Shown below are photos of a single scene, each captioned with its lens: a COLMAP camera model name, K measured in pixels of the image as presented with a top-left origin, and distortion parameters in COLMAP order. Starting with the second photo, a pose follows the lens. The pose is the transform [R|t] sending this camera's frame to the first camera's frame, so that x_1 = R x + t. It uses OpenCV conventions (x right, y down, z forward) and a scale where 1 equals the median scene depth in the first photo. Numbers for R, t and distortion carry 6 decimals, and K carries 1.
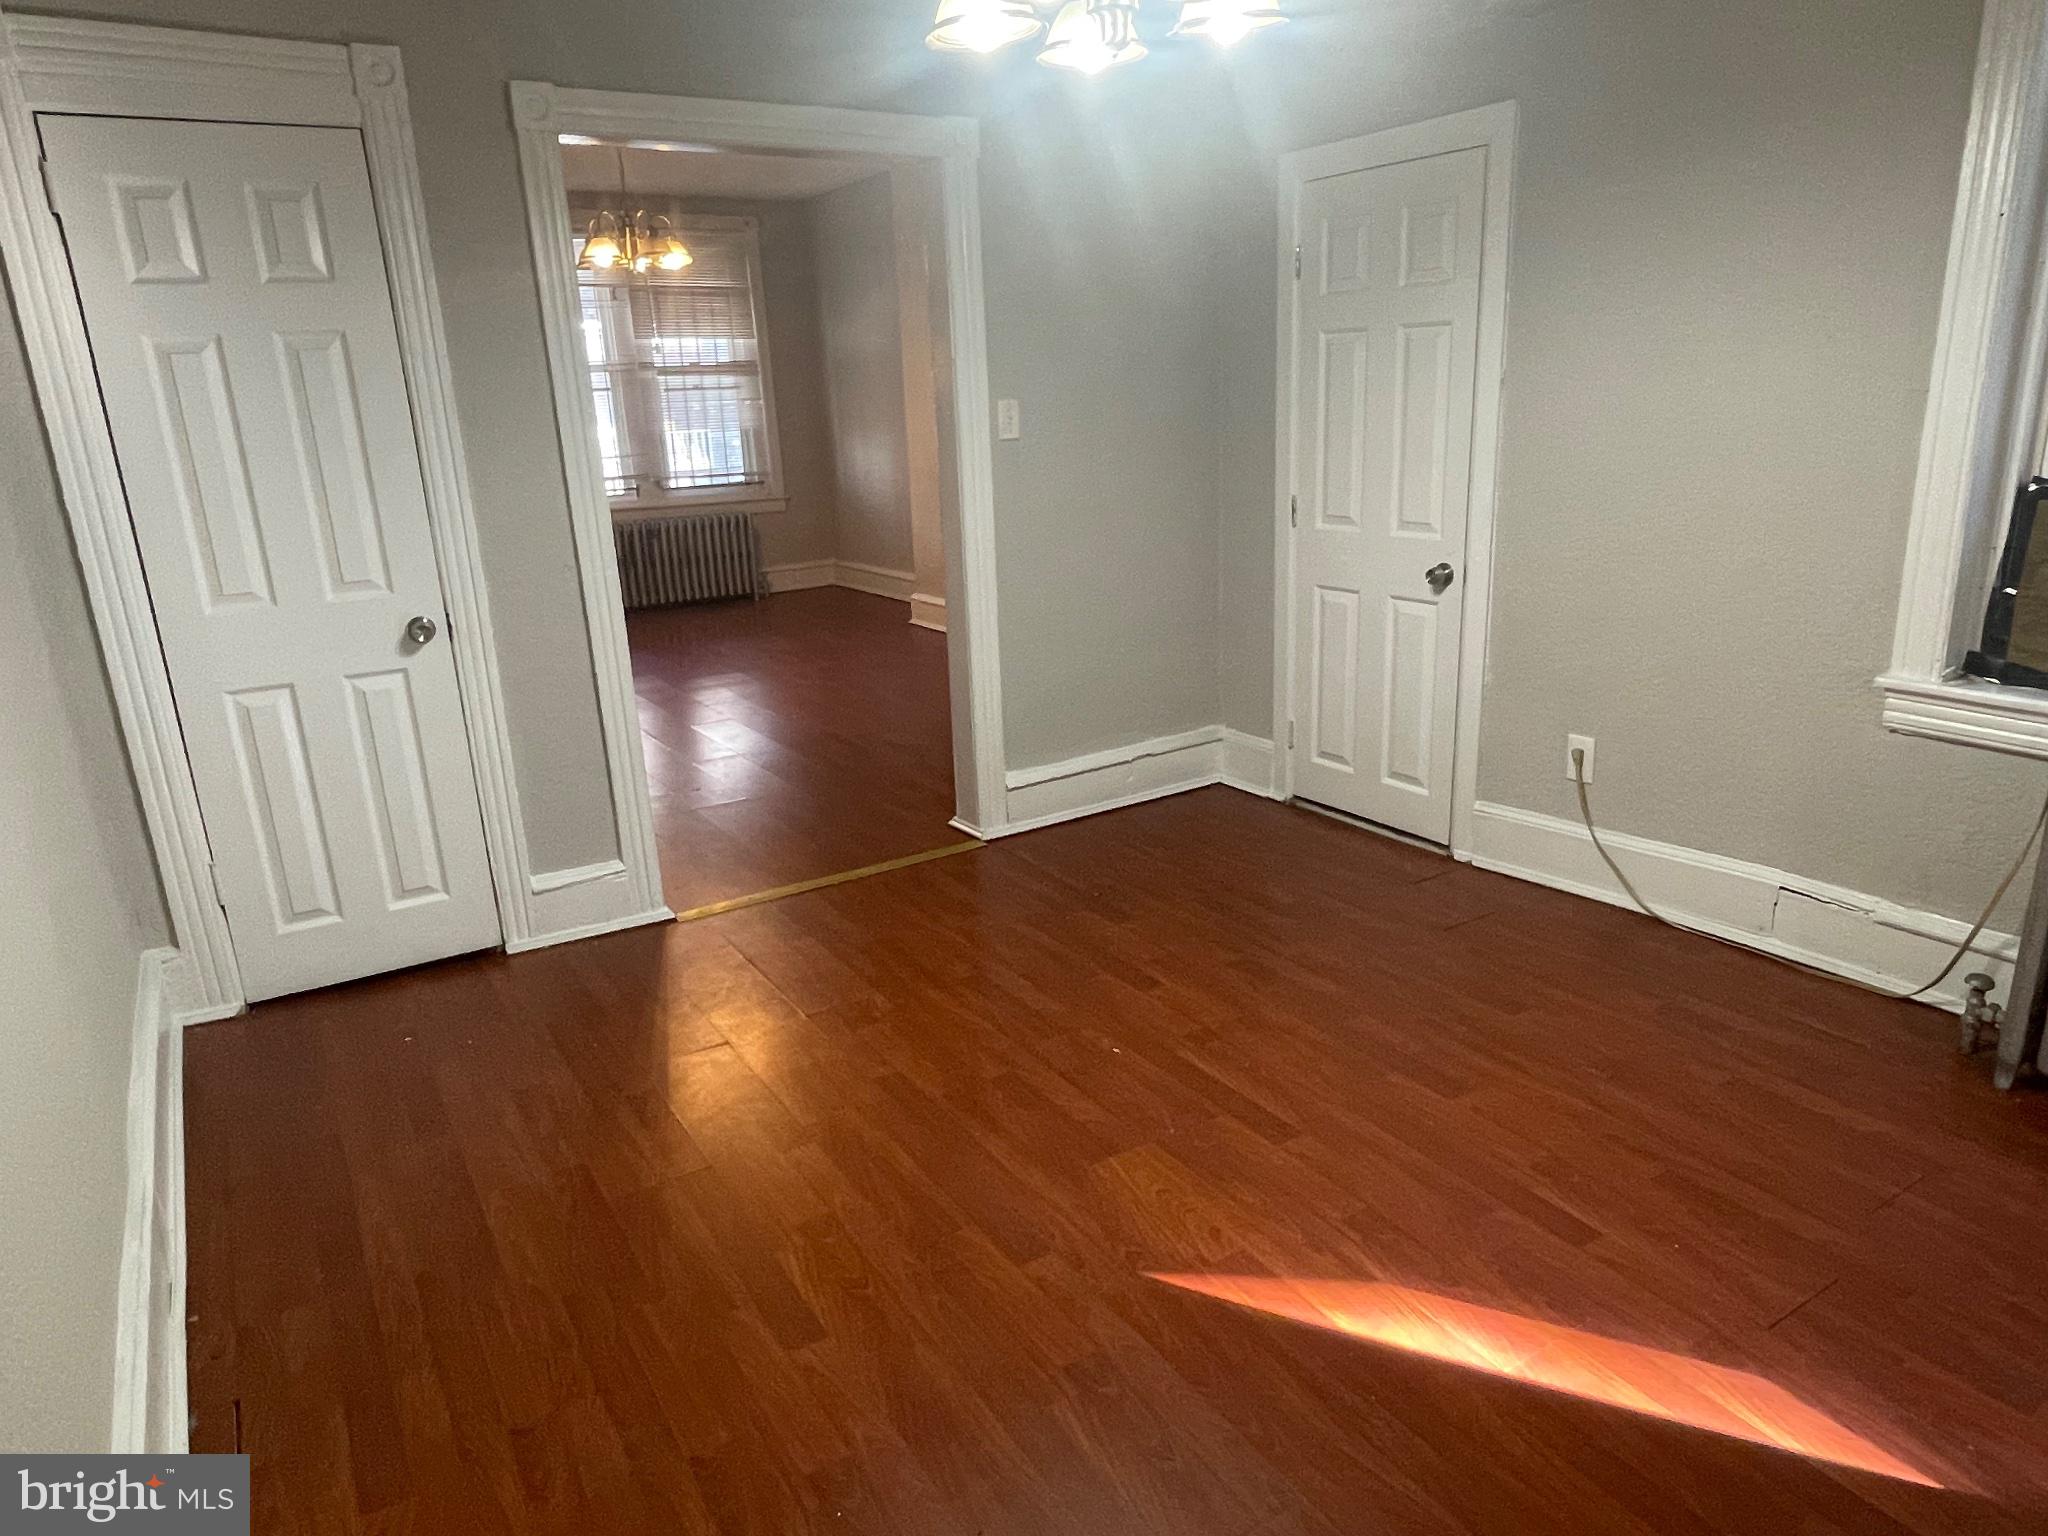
lens RADIAL K [[1297.0, 0, 1064.0], [0, 1297.0, 764.2], [0, 0, 1]] dist [0.002932, 0.001391]
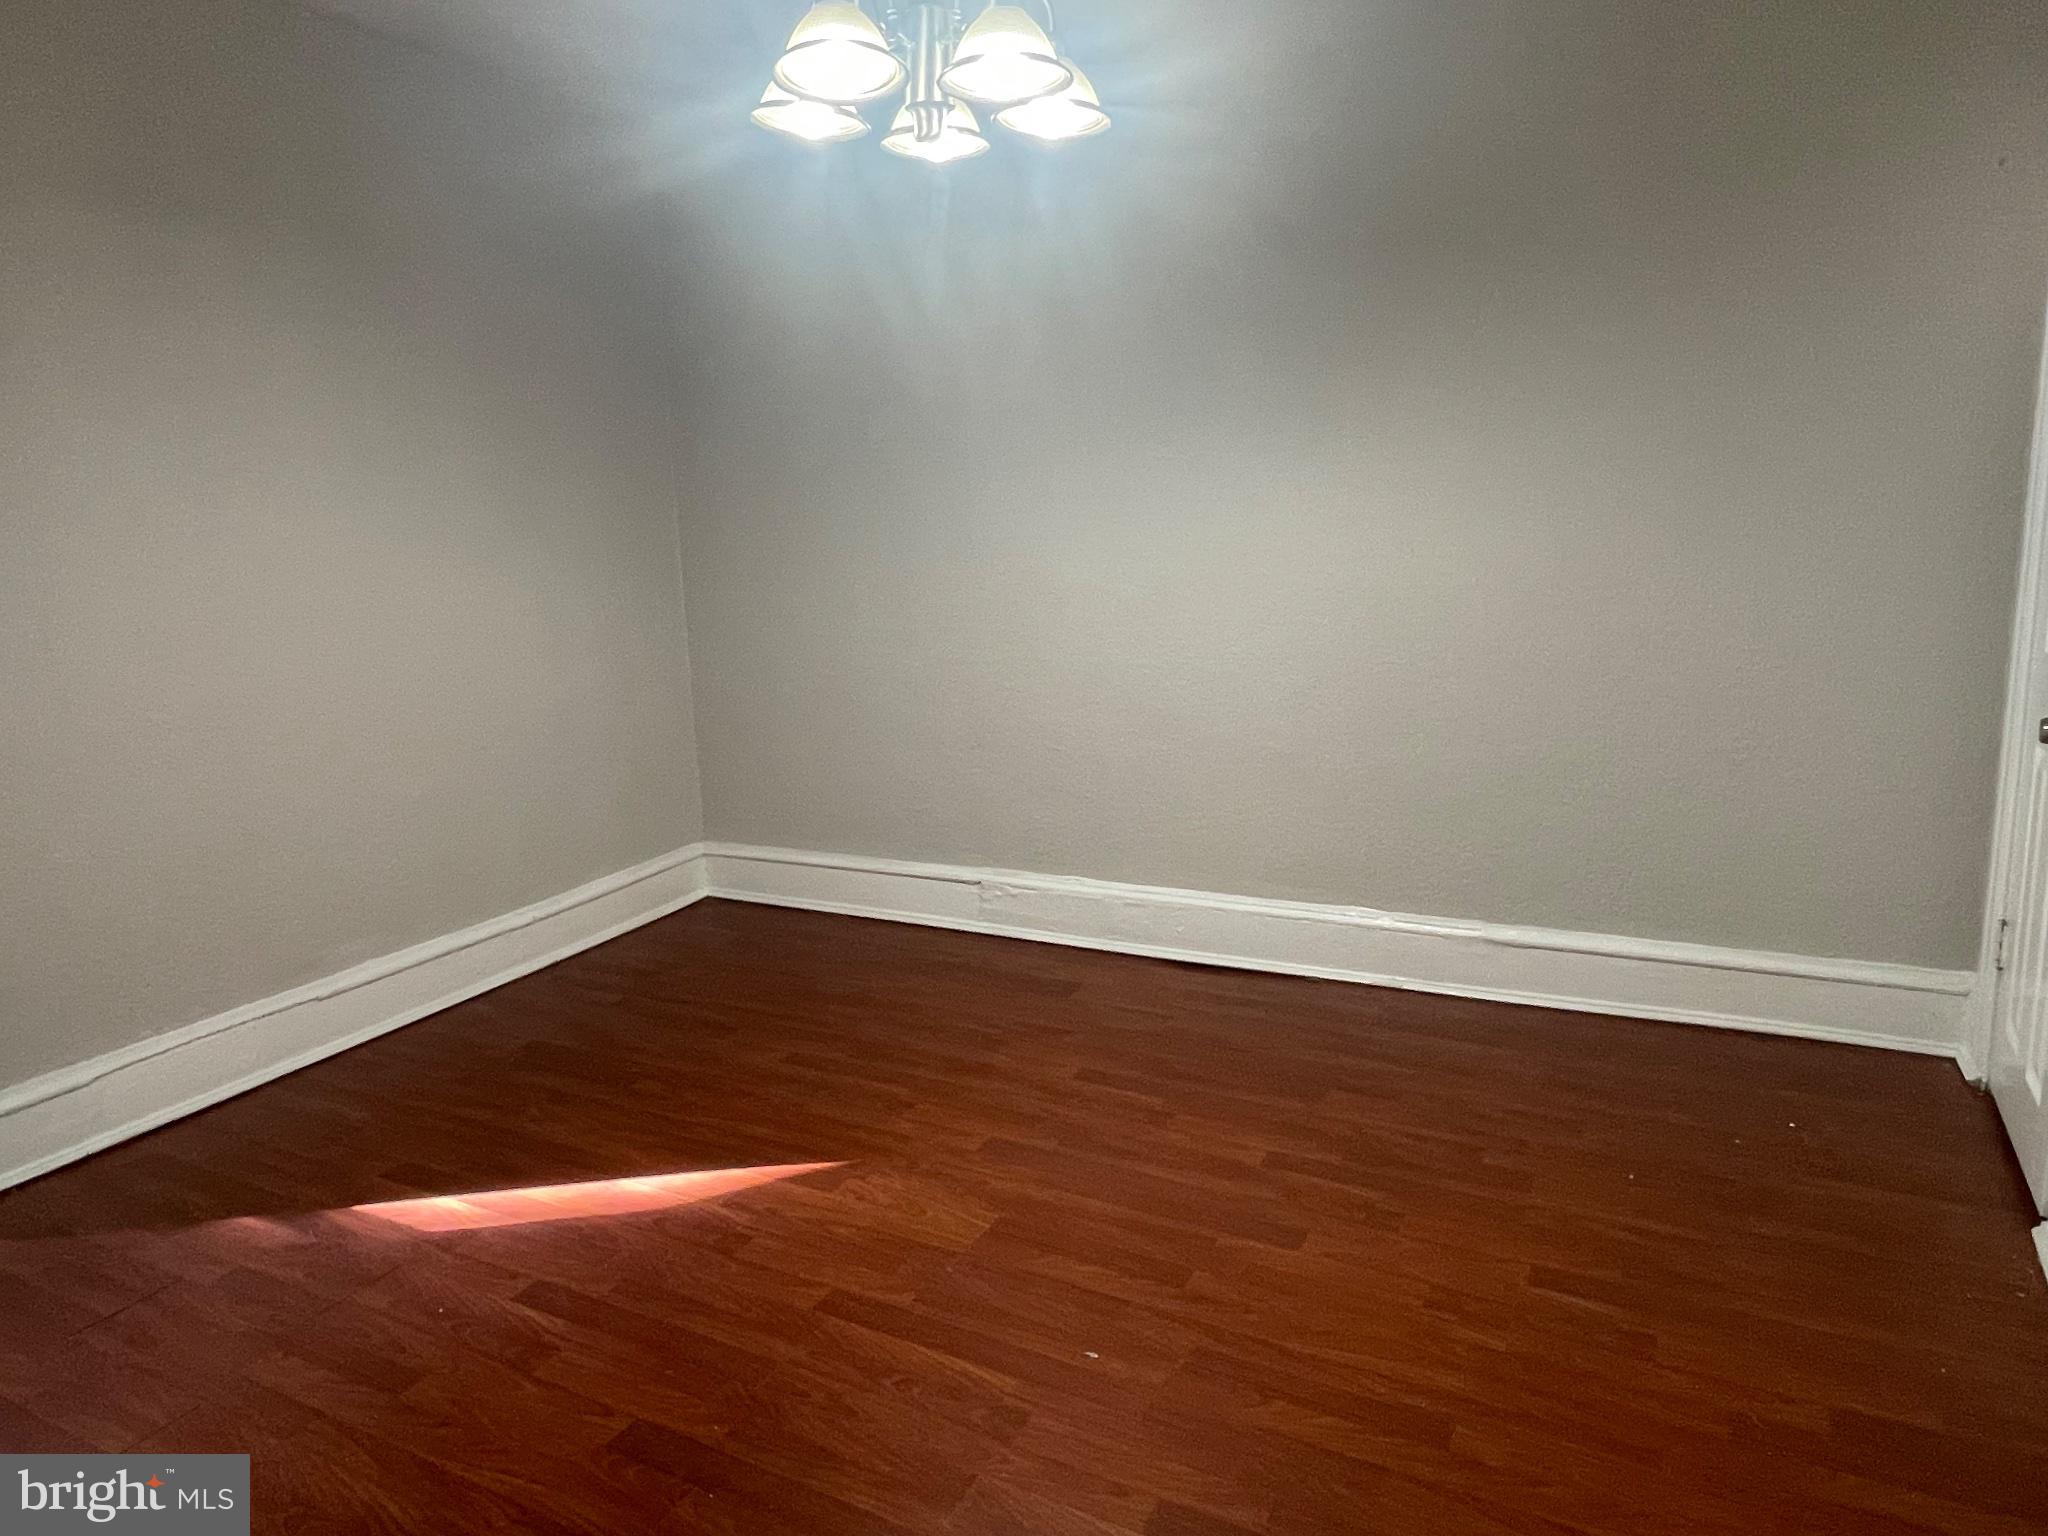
lens RADIAL K [[1269.4, 0, 1028.4], [0, 1269.4, 801.8], [0, 0, 1]] dist [-0.002985, -0.000886]
pose [[-0.879981, 0.172334, -0.442646, 0.423808], [-0.069032, 0.875577, 0.478120, -0.496193], [0.469967, 0.451293, -0.758595, 1.770118]]
